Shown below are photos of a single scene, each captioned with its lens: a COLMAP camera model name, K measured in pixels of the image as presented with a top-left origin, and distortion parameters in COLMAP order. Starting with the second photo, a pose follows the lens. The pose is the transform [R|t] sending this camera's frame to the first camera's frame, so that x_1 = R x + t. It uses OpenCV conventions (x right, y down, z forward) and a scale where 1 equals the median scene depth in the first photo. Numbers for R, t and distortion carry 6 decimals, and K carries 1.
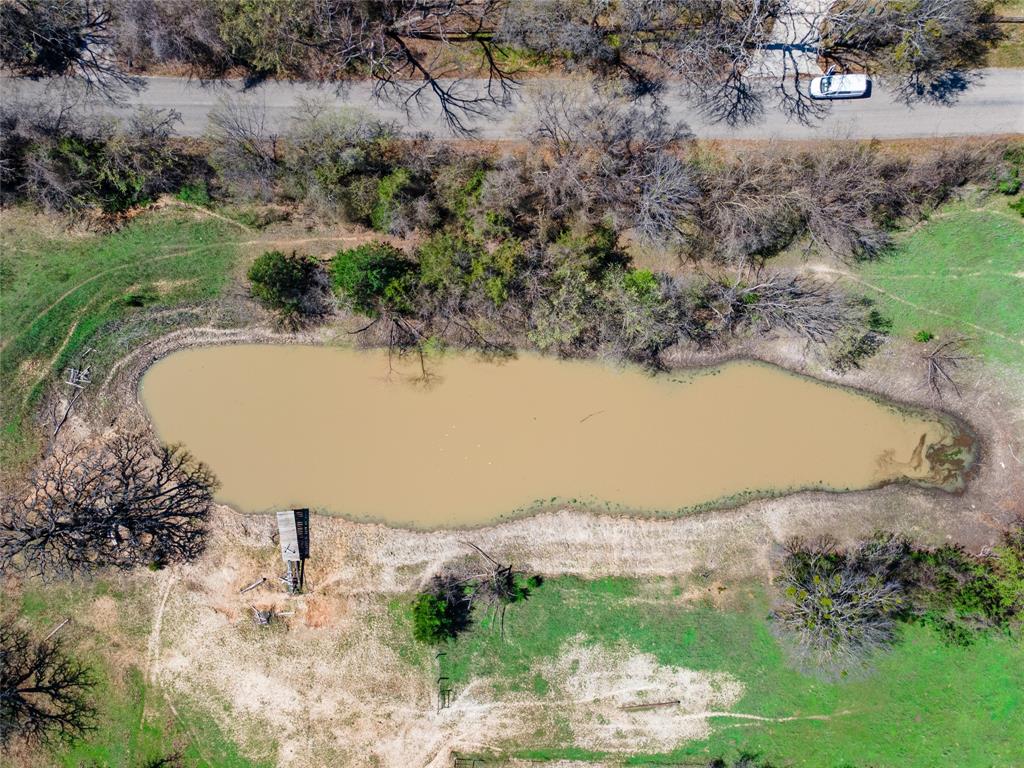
lens RADIAL K [[731.2, 0, 512.6], [0, 731.2, 380.1], [0, 0, 1]] dist [0.037339, 0.000841]
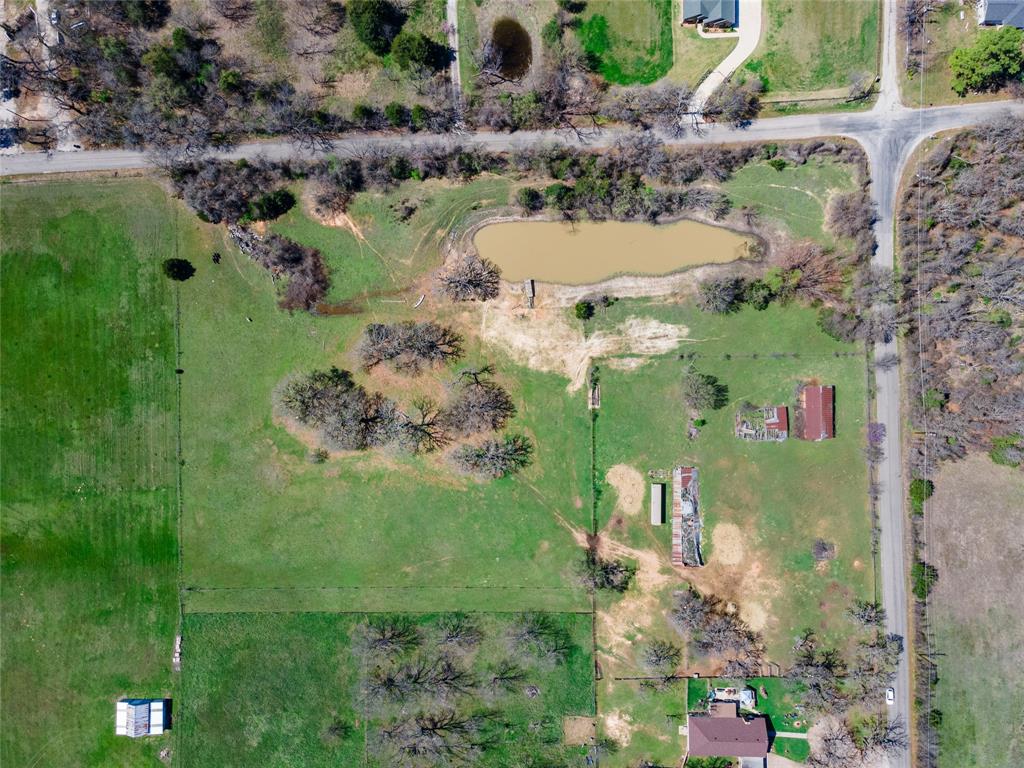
lens RADIAL K [[734.7, 0, 512.0], [0, 734.7, 384.0], [0, 0, 1]] dist [0.032415, -0.000896]
pose [[0.999291, -0.037658, 0.000525, -0.393755], [0.037645, 0.998341, -0.043573, 0.723851], [0.001117, 0.043562, 0.999050, -1.883200]]
